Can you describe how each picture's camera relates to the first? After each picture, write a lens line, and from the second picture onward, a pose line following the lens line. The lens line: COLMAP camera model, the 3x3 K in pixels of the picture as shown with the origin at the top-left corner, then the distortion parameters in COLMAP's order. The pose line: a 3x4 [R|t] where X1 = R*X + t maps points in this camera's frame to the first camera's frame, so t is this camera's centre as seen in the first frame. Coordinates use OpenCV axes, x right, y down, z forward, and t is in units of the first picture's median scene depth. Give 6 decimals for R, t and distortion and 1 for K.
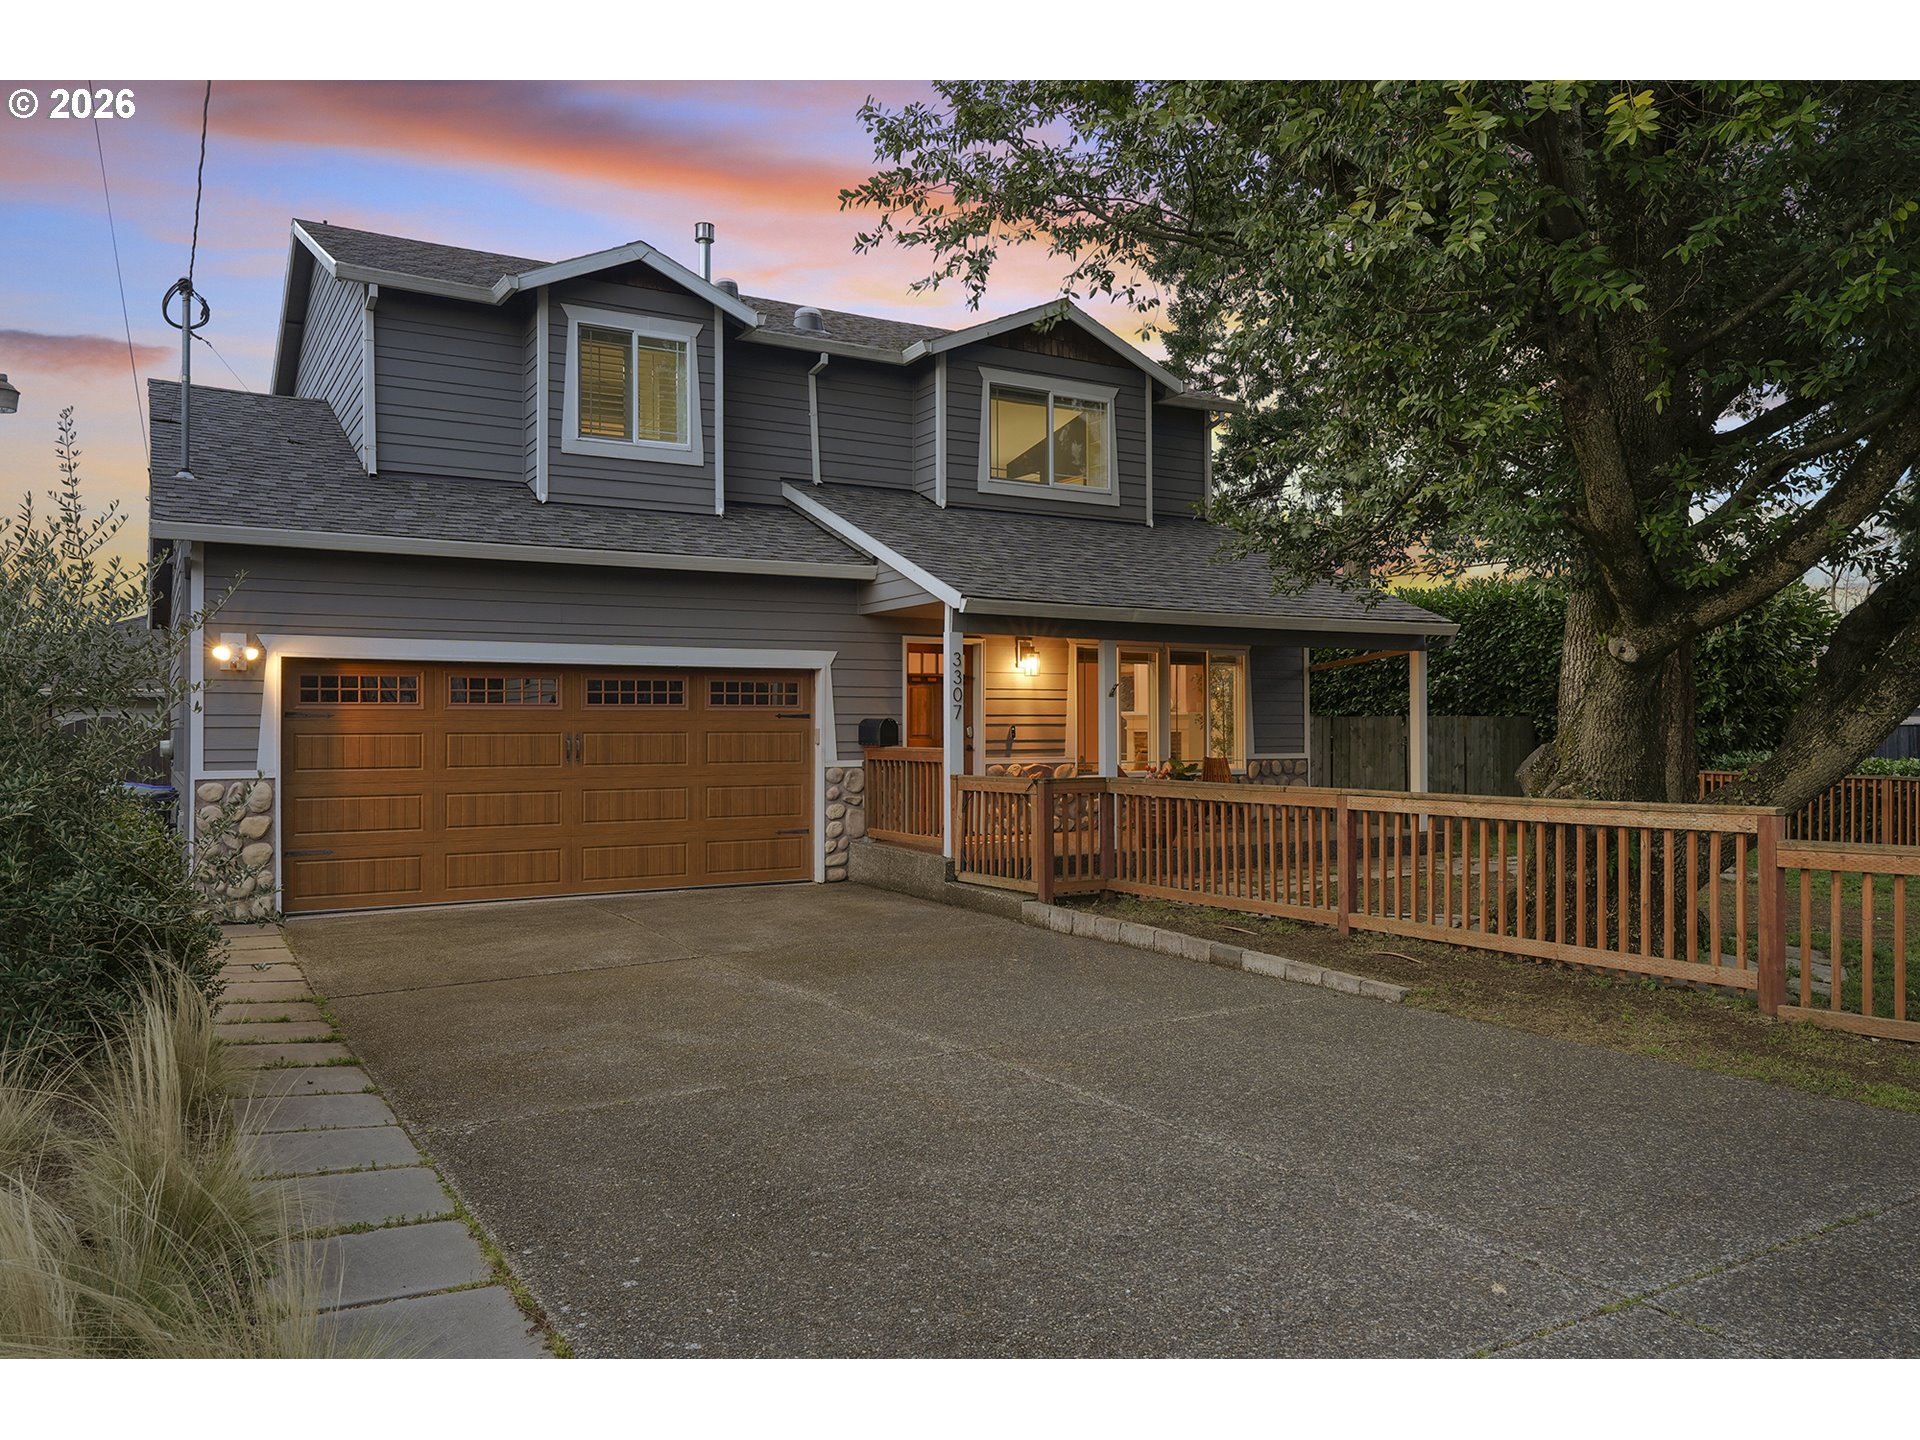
lens RADIAL K [[1393.4, 0, 960.9], [0, 1393.4, 719.8], [0, 0, 1]] dist [-0.000488, -0.000020]
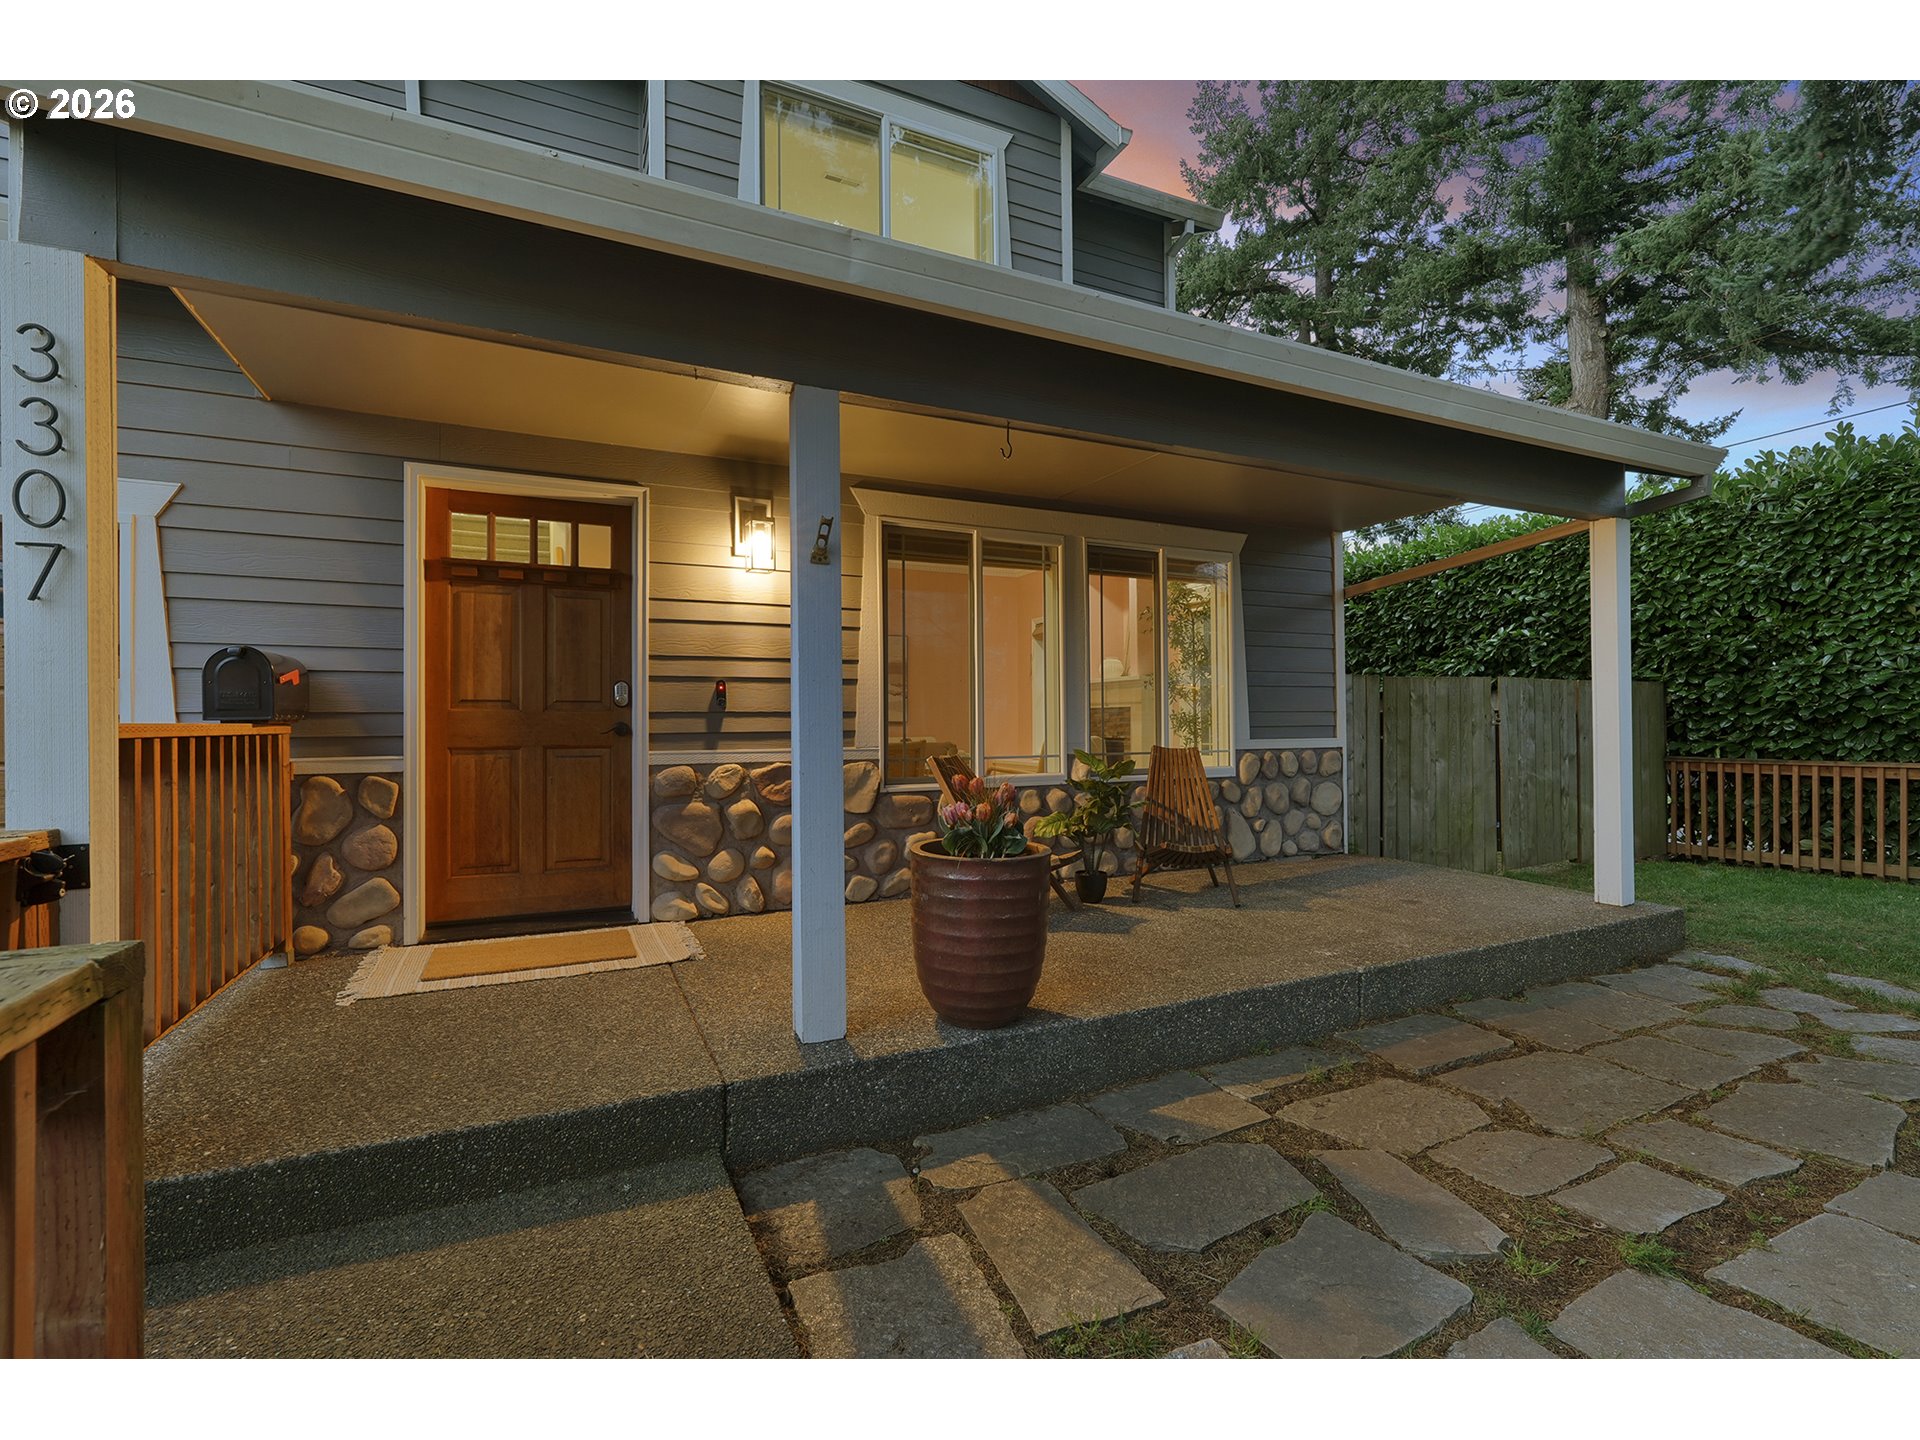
lens RADIAL K [[858.4, 0, 955.1], [0, 858.4, 725.5], [0, 0, 1]] dist [-0.006796, 0.001740]
pose [[0.995476, -0.005635, -0.094846, 0.123180], [0.006268, 0.999960, 0.006375, 0.015421], [0.094806, -0.006941, 0.995472, 0.633476]]
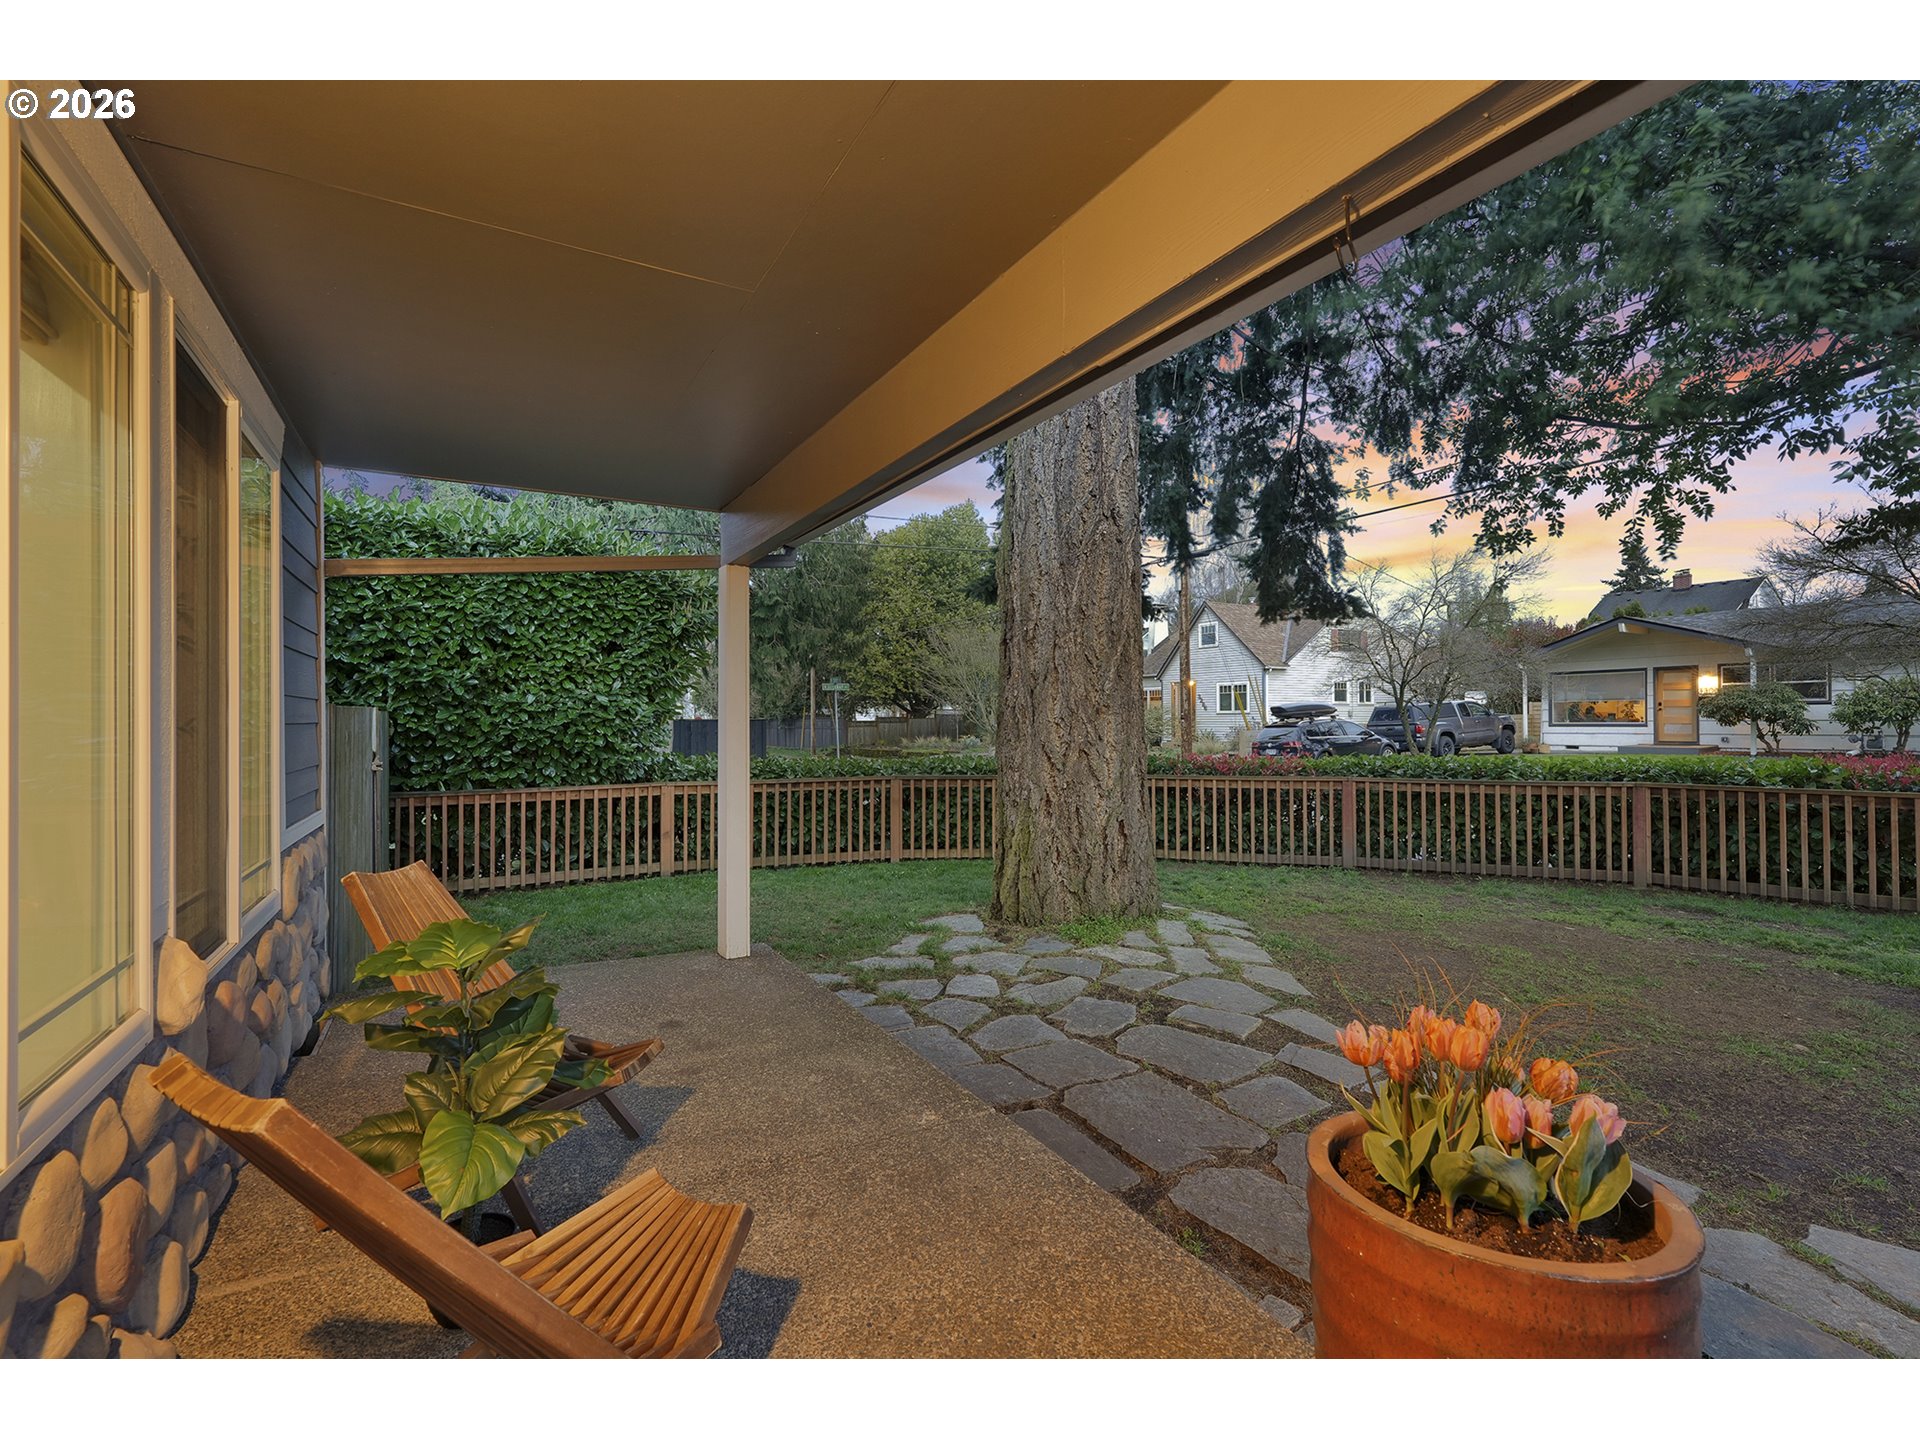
lens RADIAL K [[858.4, 0, 958.8], [0, 858.4, 717.1], [0, 0, 1]] dist [-0.006796, 0.001740]
pose [[0.018831, 0.006245, 0.999803, 0.038090], [-0.002030, 0.999979, -0.006207, 0.001514], [-0.999821, -0.001912, 0.018843, 0.841026]]
